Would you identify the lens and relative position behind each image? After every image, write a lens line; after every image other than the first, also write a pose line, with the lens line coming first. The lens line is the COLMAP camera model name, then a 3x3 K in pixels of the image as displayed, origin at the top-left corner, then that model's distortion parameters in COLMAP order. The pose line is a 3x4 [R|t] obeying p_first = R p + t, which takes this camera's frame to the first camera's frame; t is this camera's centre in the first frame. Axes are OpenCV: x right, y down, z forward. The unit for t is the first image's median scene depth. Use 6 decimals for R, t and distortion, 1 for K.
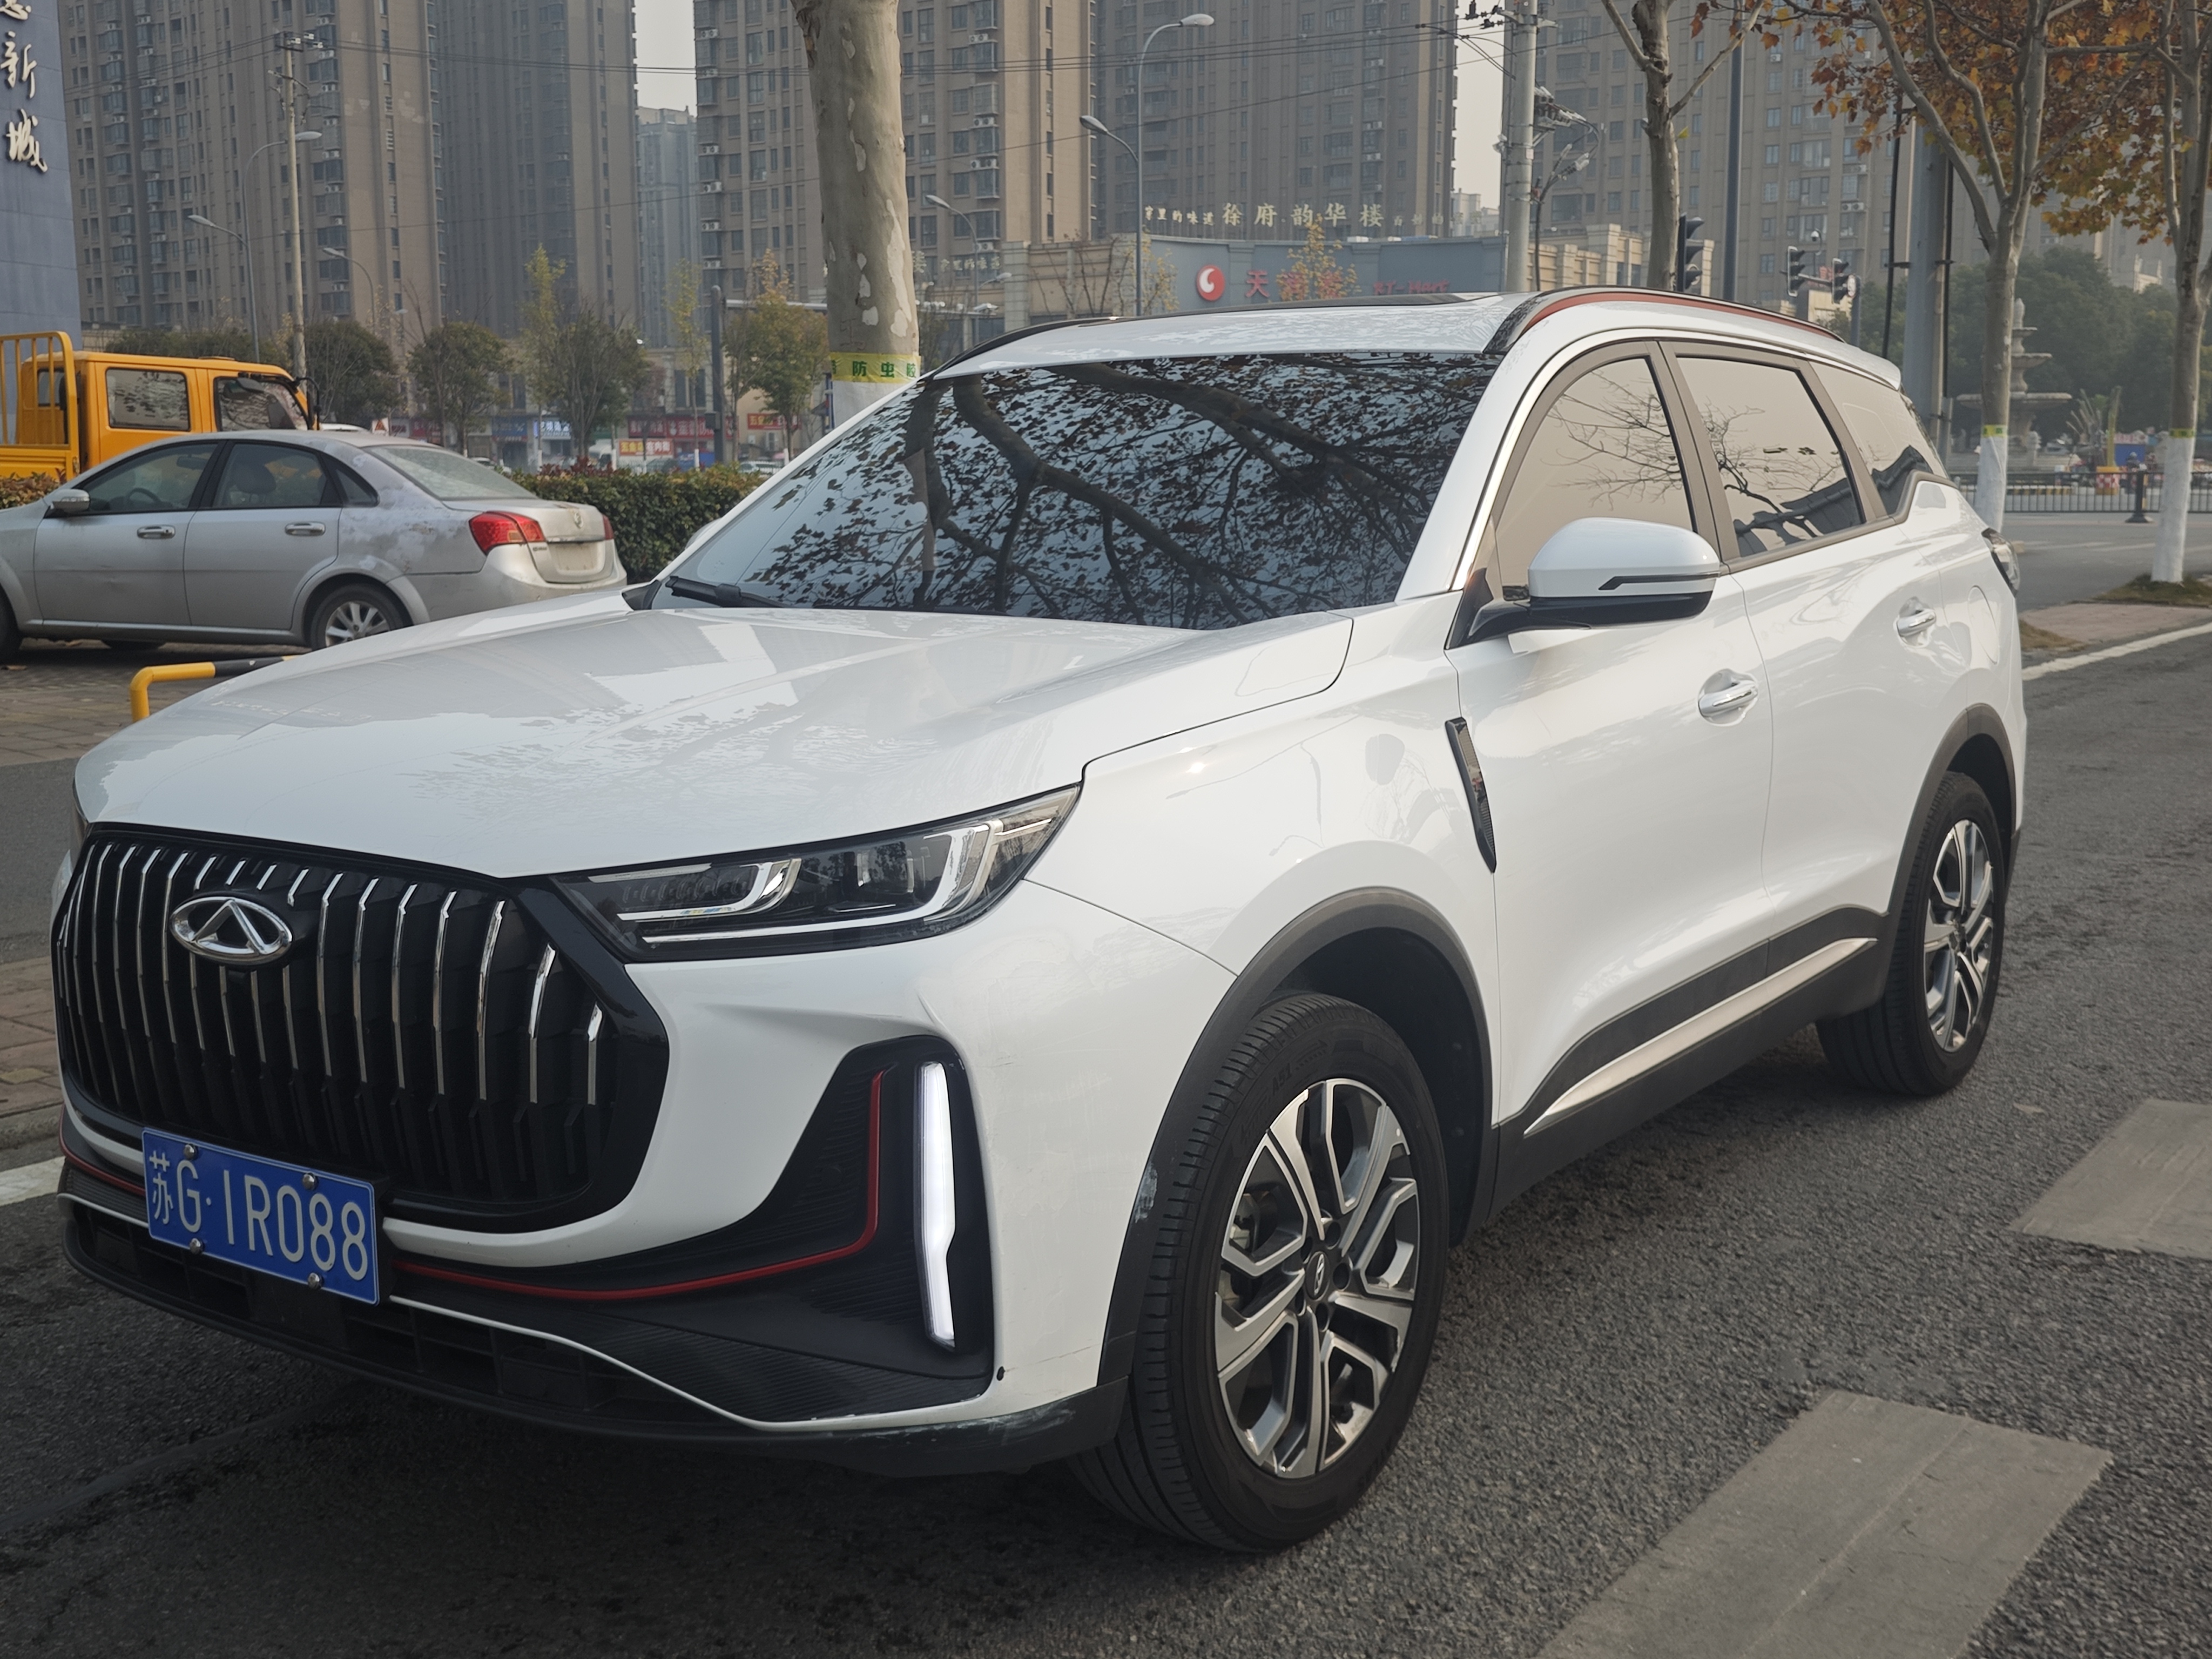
lens RADIAL K [[2466.0, 0, 1104.5], [0, 2466.0, 835.7], [0, 0, 1]] dist [0.005486, 0.000000]
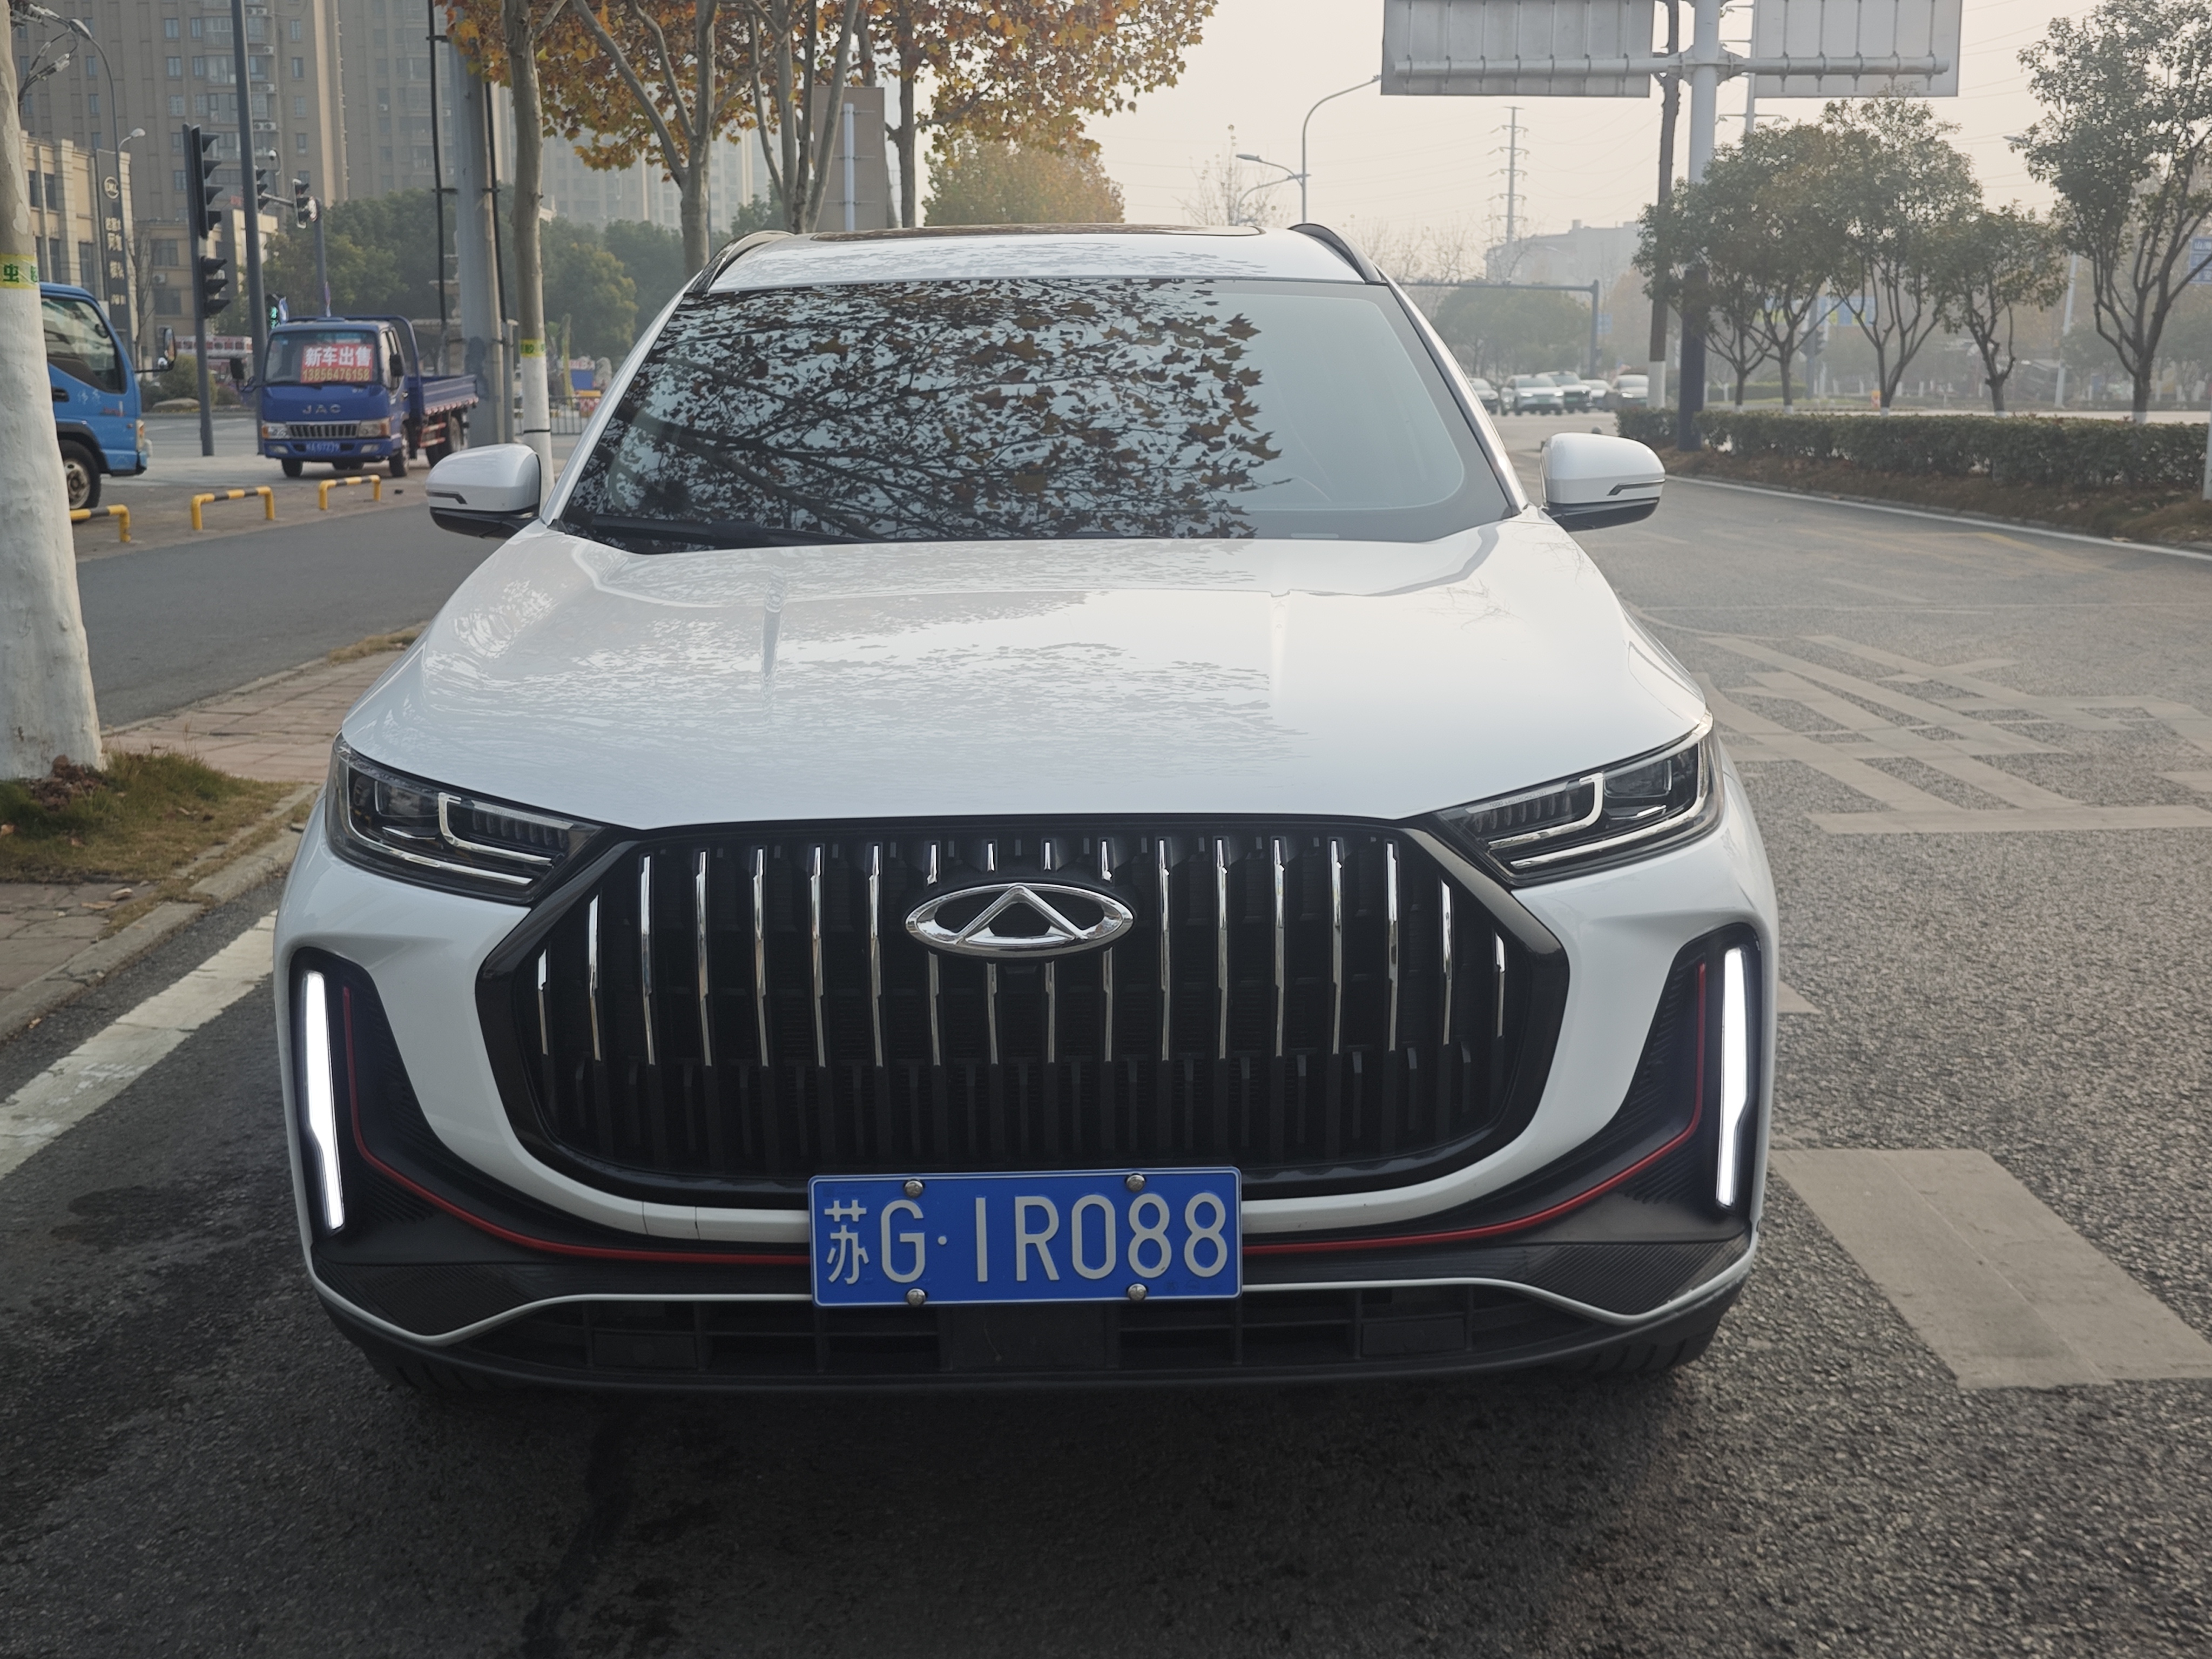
lens RADIAL K [[2466.0, 0, 1110.6], [0, 2466.0, 819.9], [0, 0, 1]] dist [0.005486, 0.000000]
pose [[0.795284, -0.106312, 0.596843, -0.699419], [0.092406, 0.994258, 0.053972, -0.033379], [-0.599154, 0.012229, 0.800541, 0.234688]]
